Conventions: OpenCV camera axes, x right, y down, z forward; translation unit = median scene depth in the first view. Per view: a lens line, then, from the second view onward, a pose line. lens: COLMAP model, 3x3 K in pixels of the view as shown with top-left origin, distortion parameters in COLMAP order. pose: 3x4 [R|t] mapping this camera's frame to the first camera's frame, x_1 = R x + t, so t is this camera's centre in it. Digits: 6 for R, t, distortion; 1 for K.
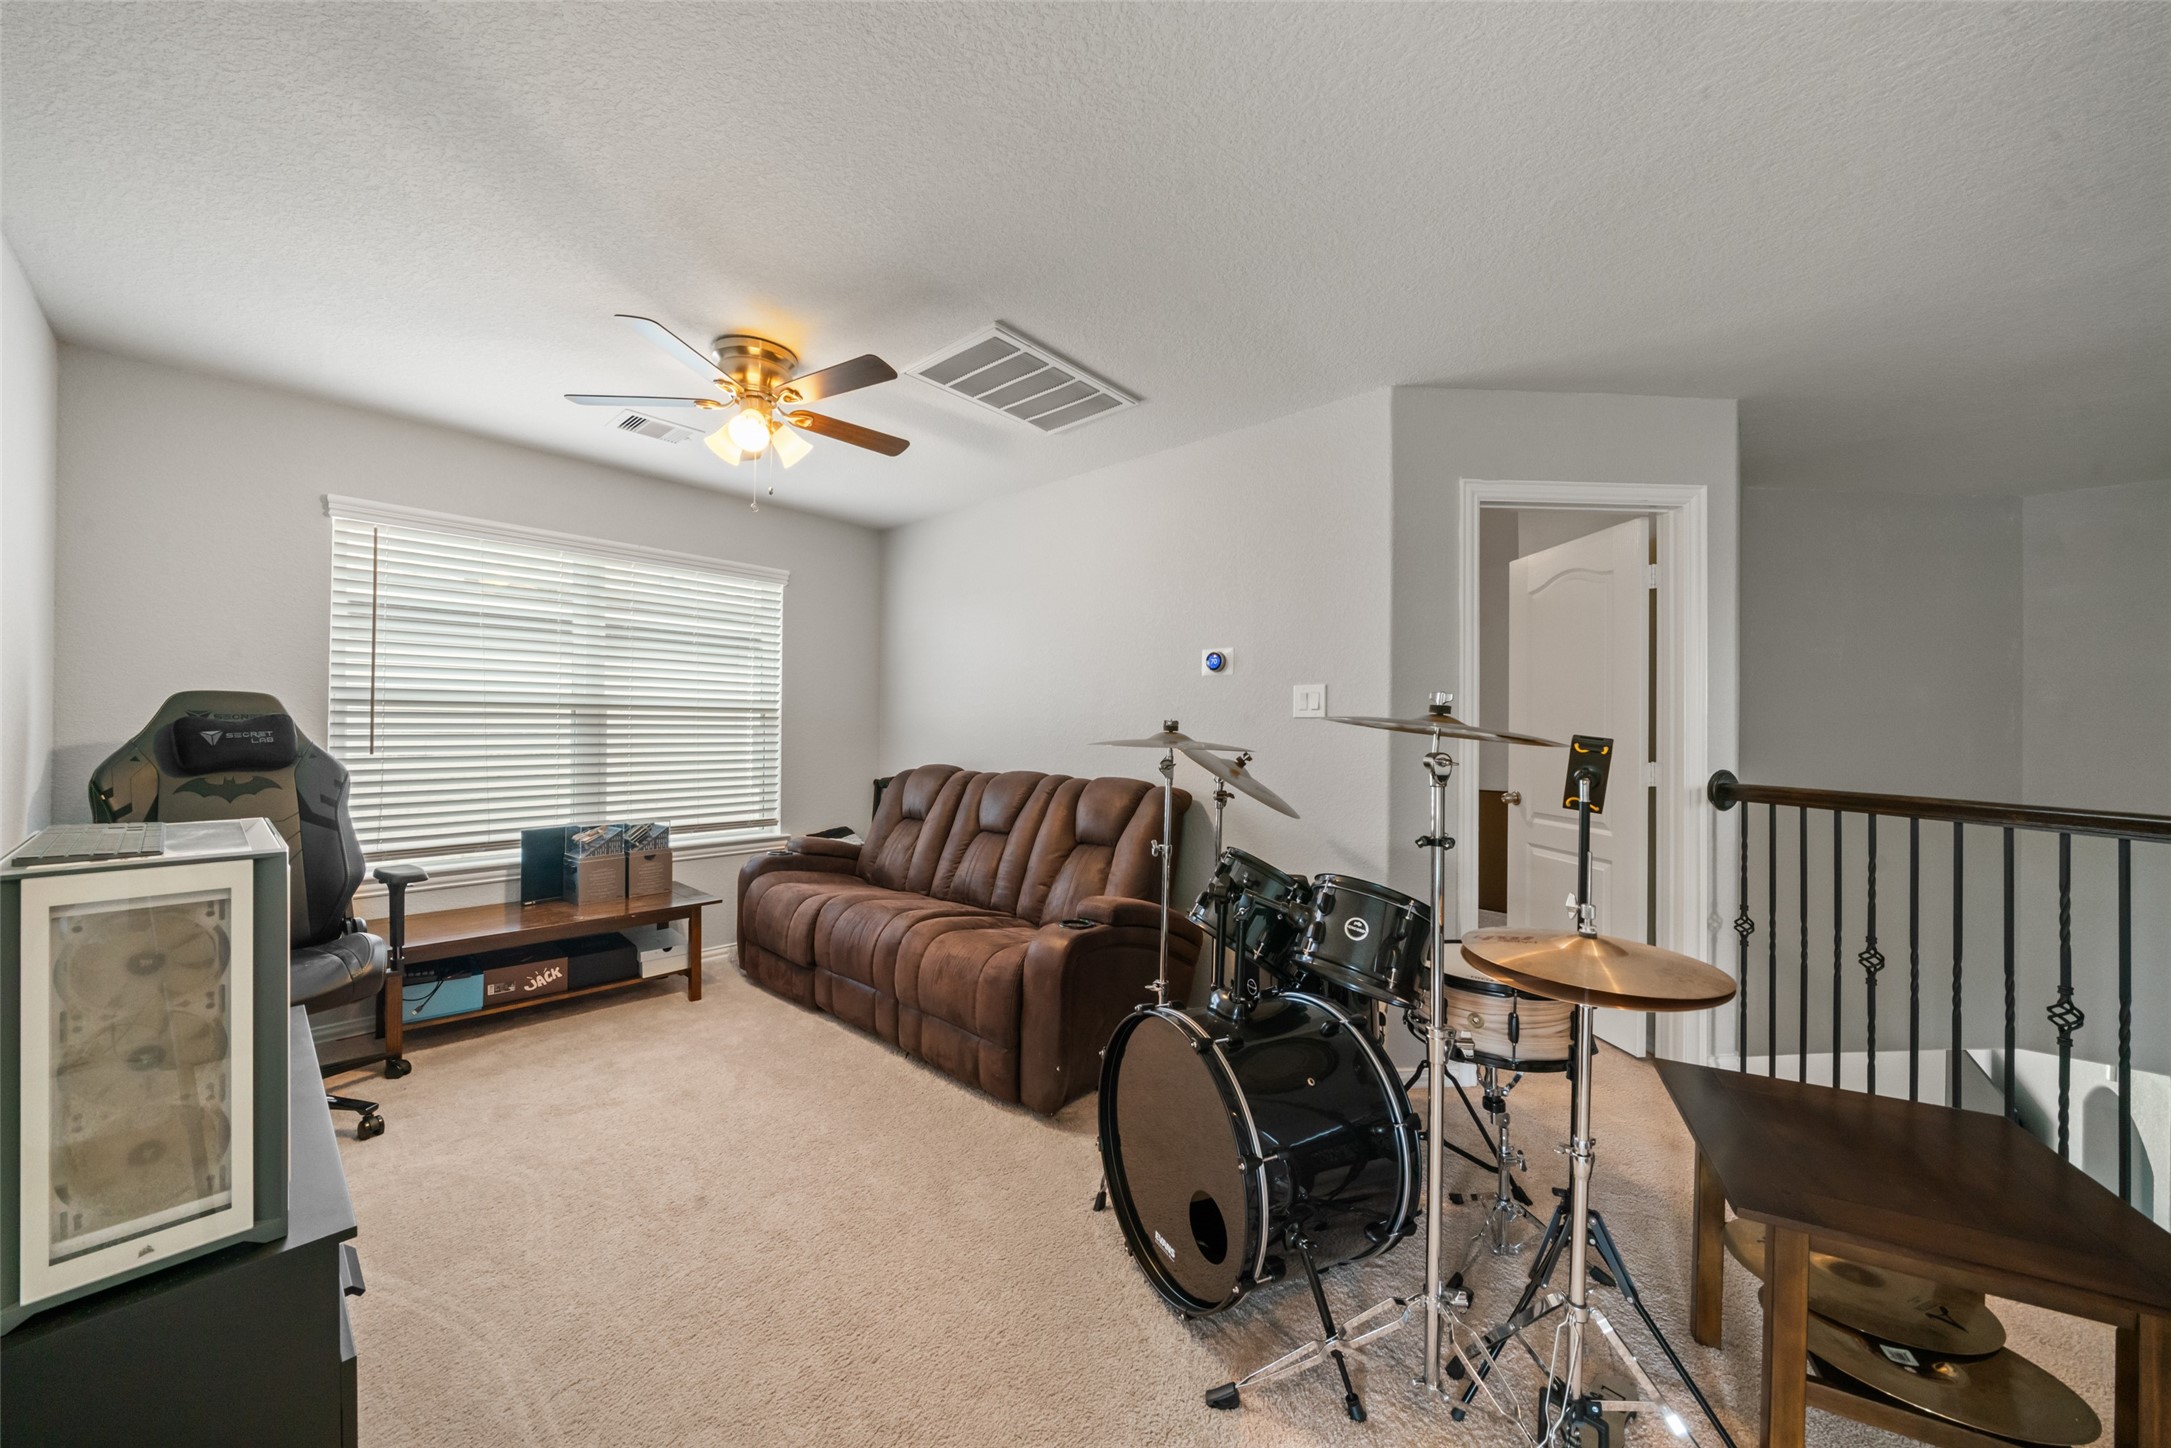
lens RADIAL K [[751.2, 0, 1074.8], [0, 751.2, 729.3], [0, 0, 1]] dist [-0.007100, 0.000194]
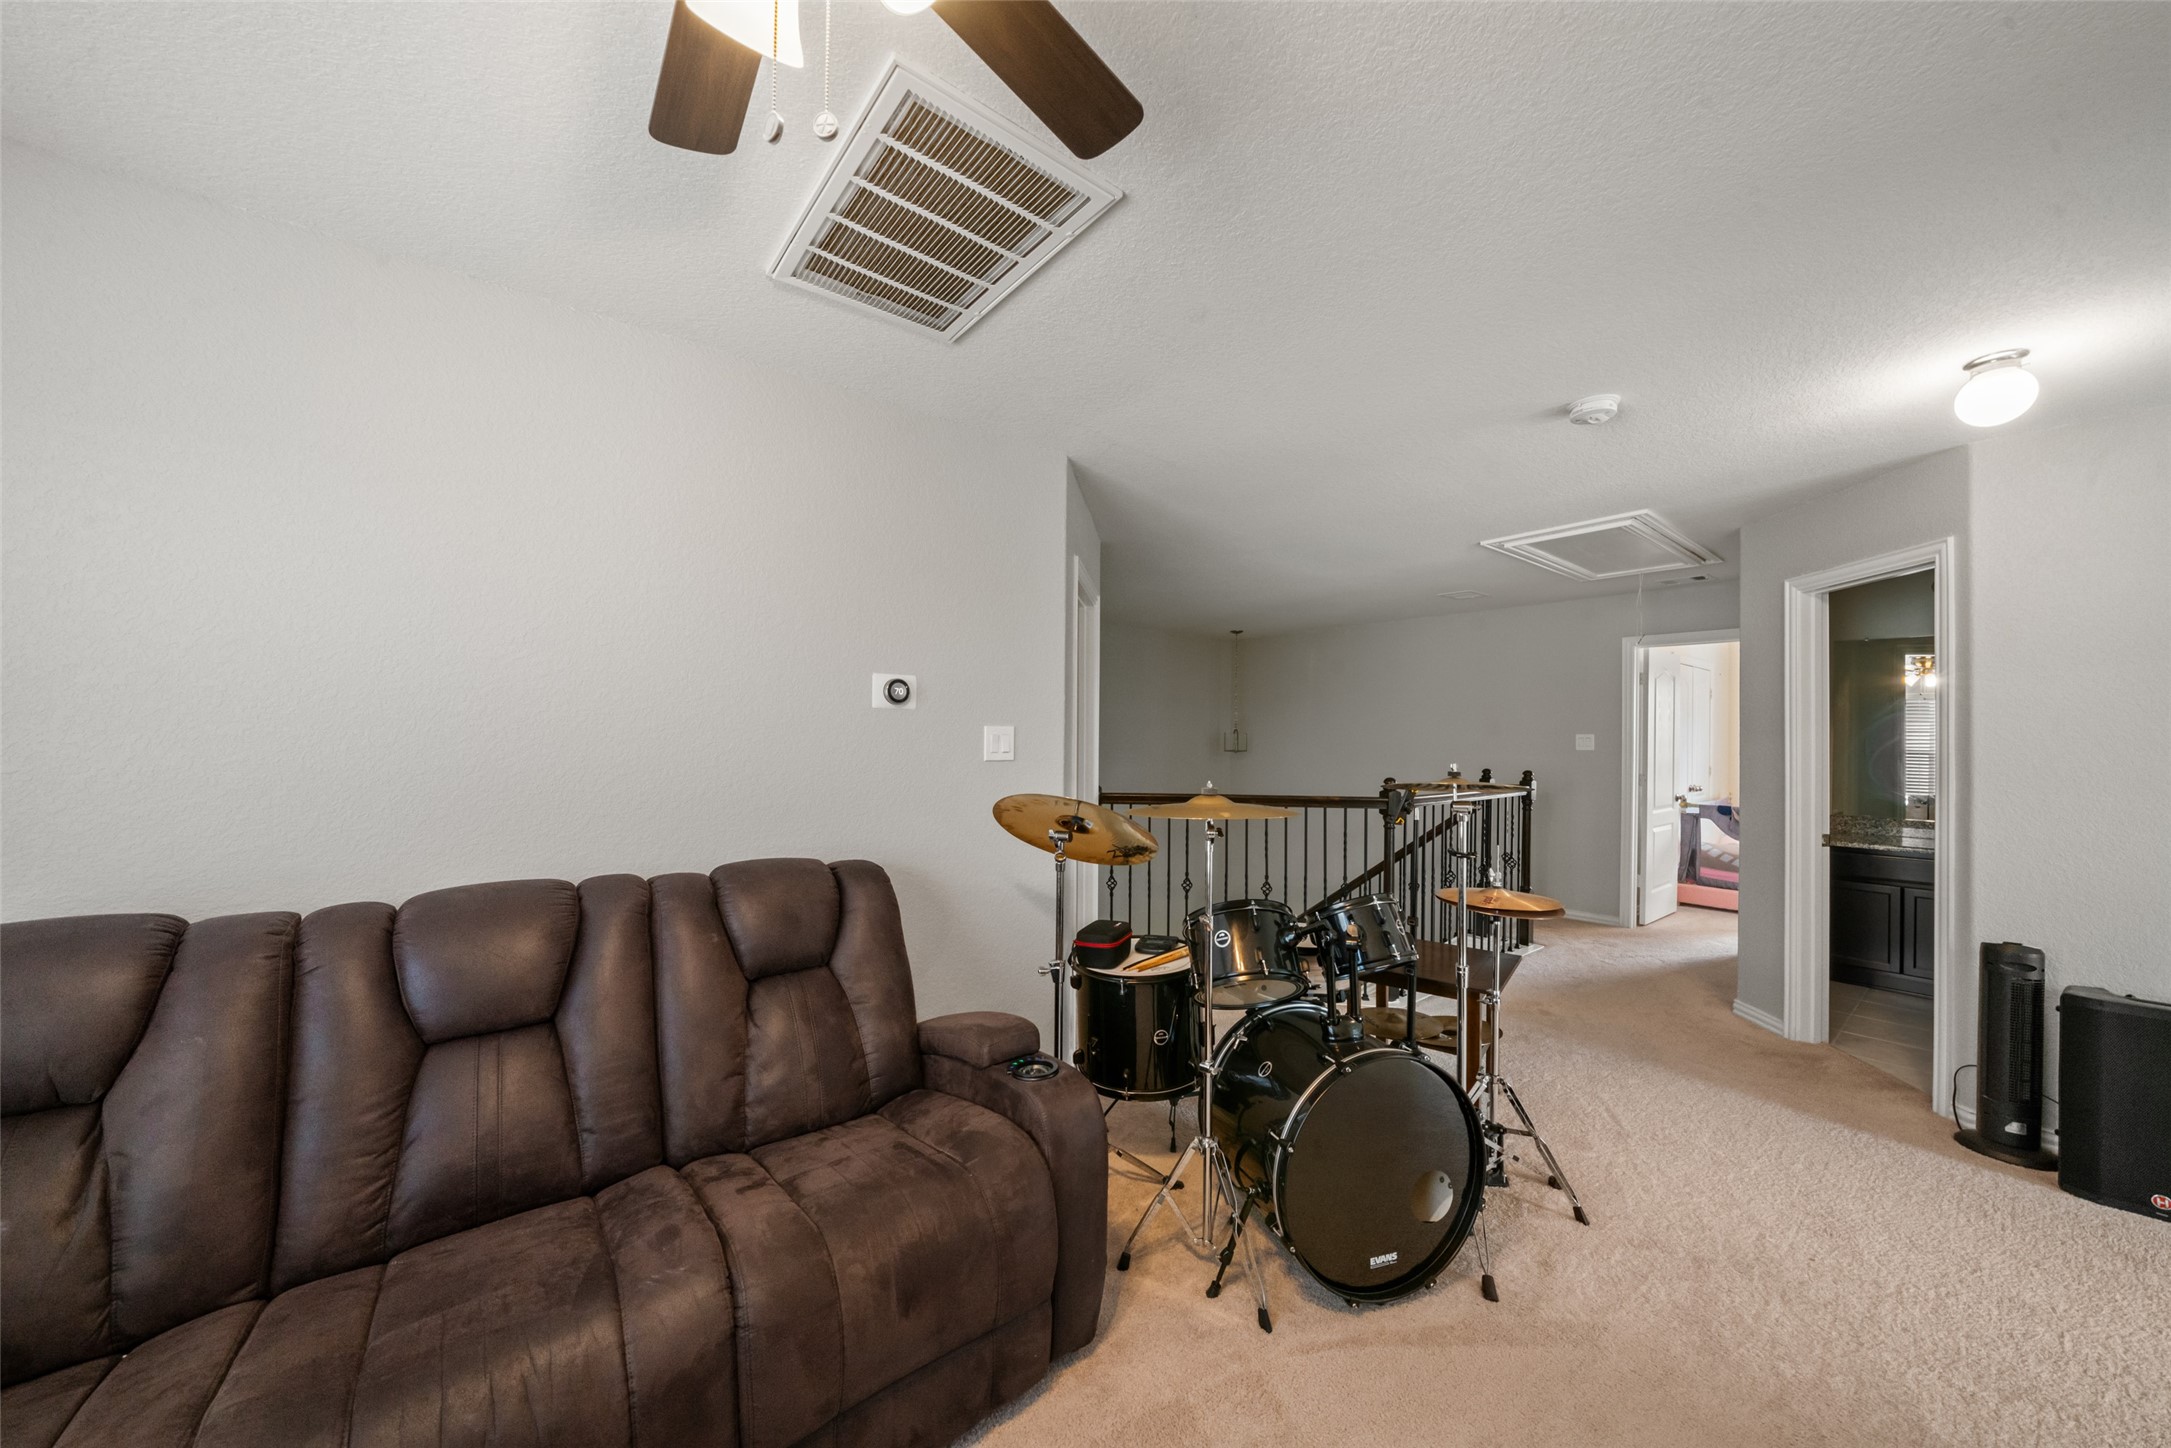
lens RADIAL K [[757.2, 0, 1083.2], [0, 757.2, 723.7], [0, 0, 1]] dist [-0.004664, 0.000142]
pose [[0.173453, 0.005006, 0.984829, -0.611373], [-0.006471, 0.999971, -0.003943, -0.059329], [-0.984821, -0.005689, 0.173480, 0.735874]]
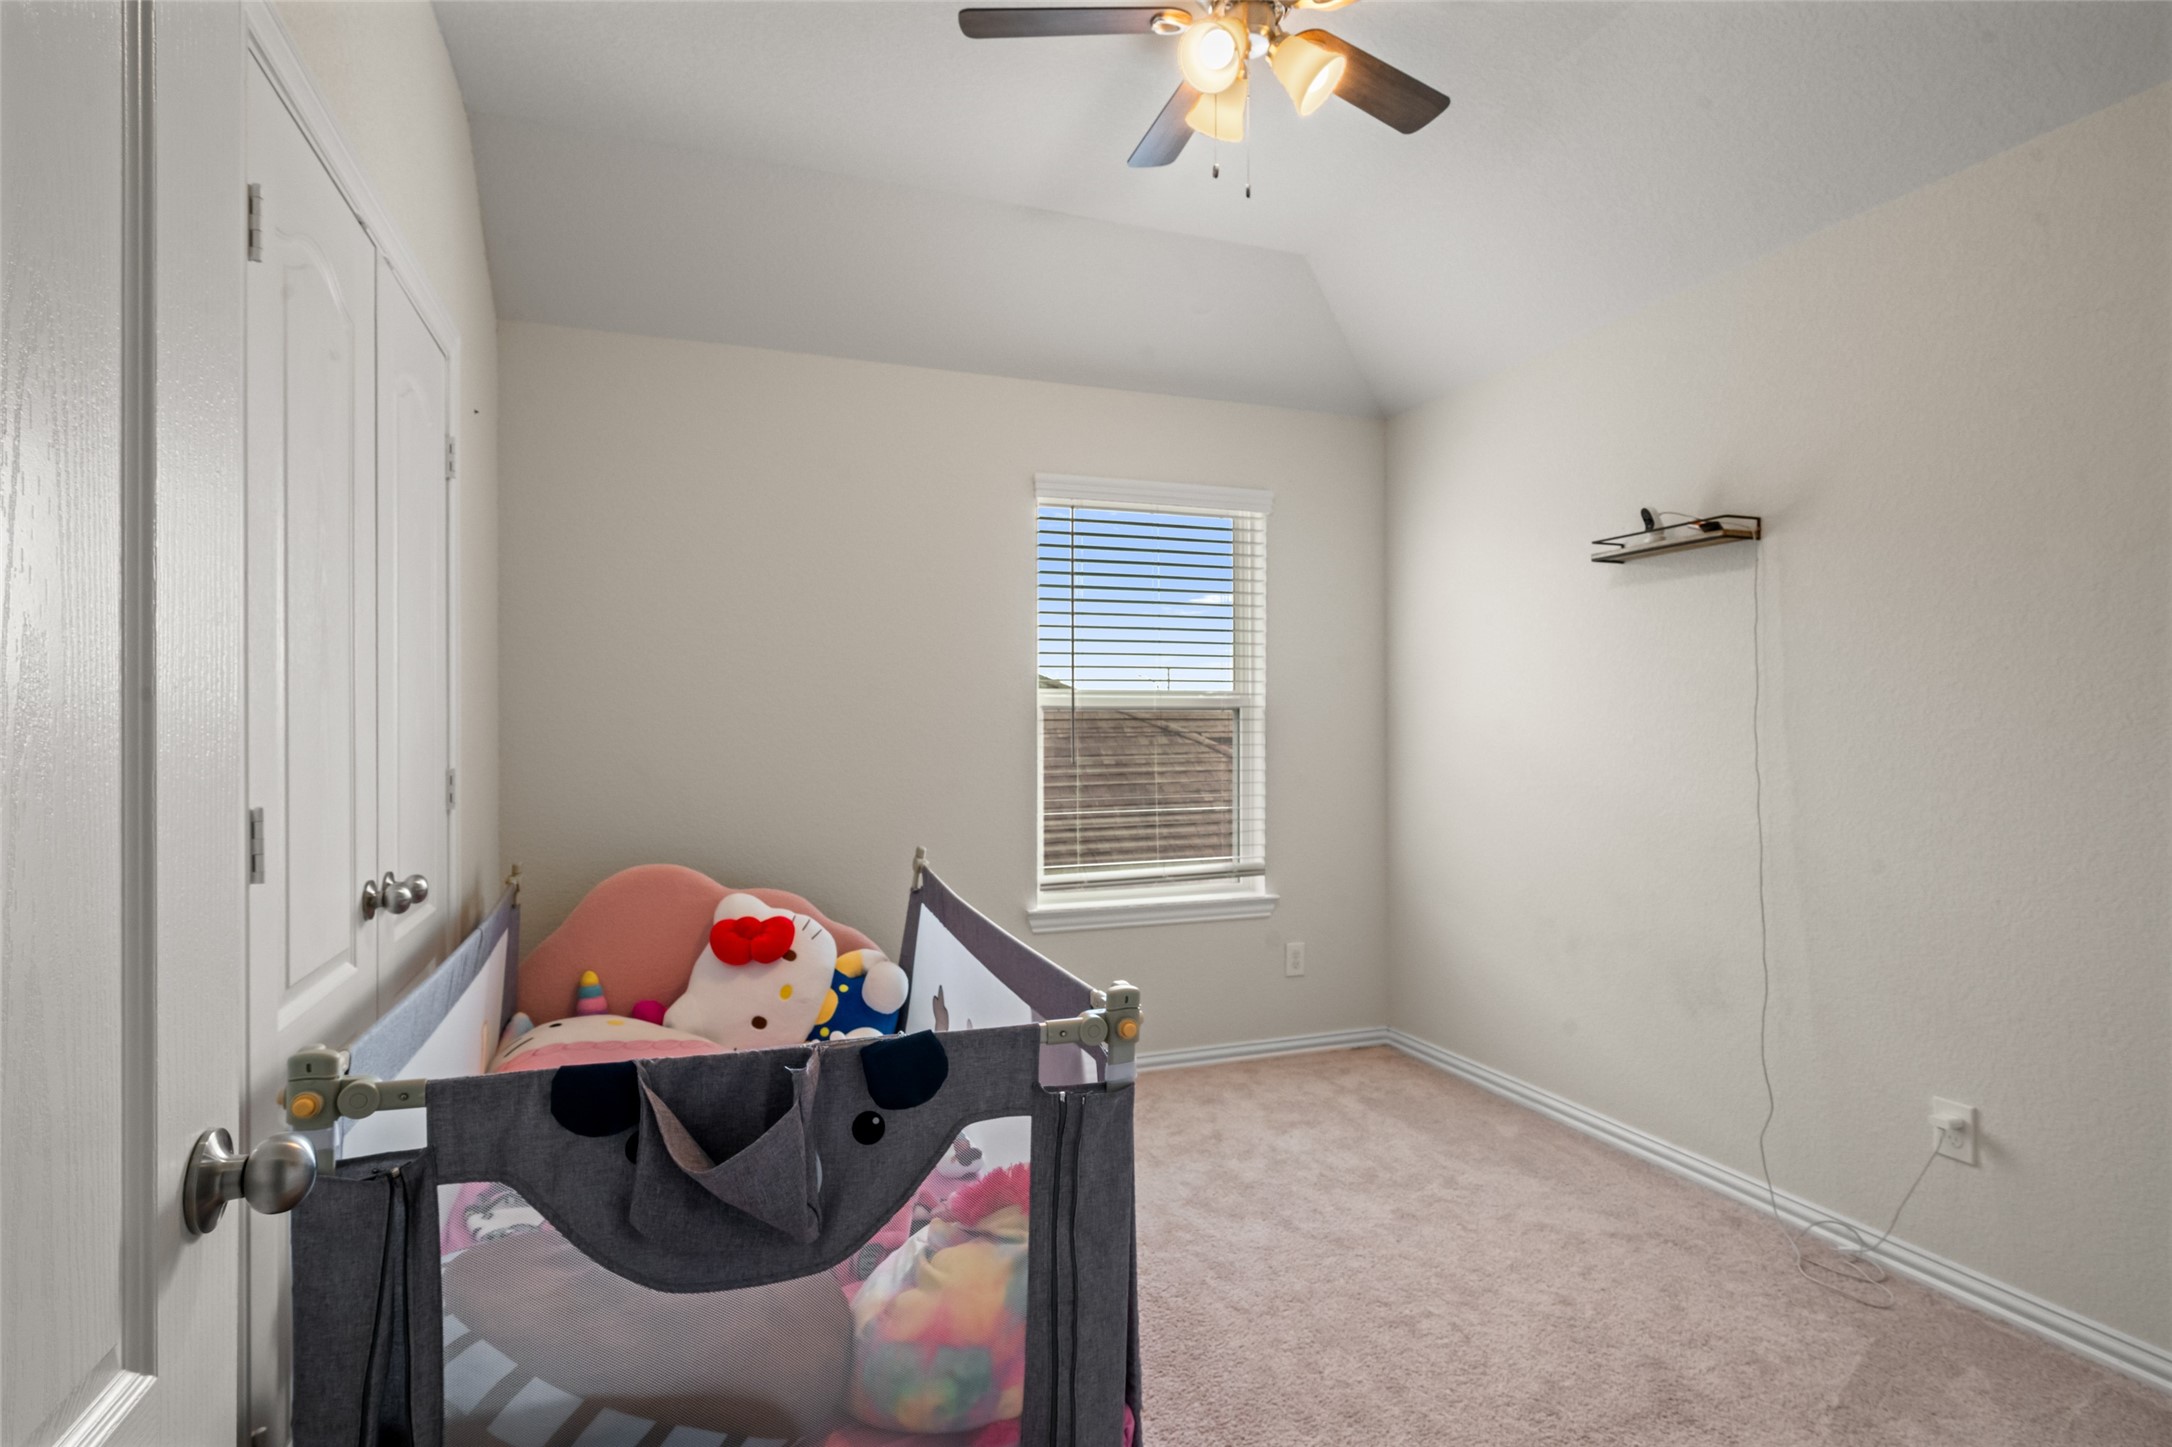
lens RADIAL K [[1083.6, 0, 1086.0], [0, 1083.6, 723.5], [0, 0, 1]] dist [0.001885, 0.000086]
pose [[-0.883682, -0.014413, 0.467865, 1.483271], [-0.009940, 0.999878, 0.012028, 0.014875], [-0.467982, 0.005979, -0.883718, -0.420795]]
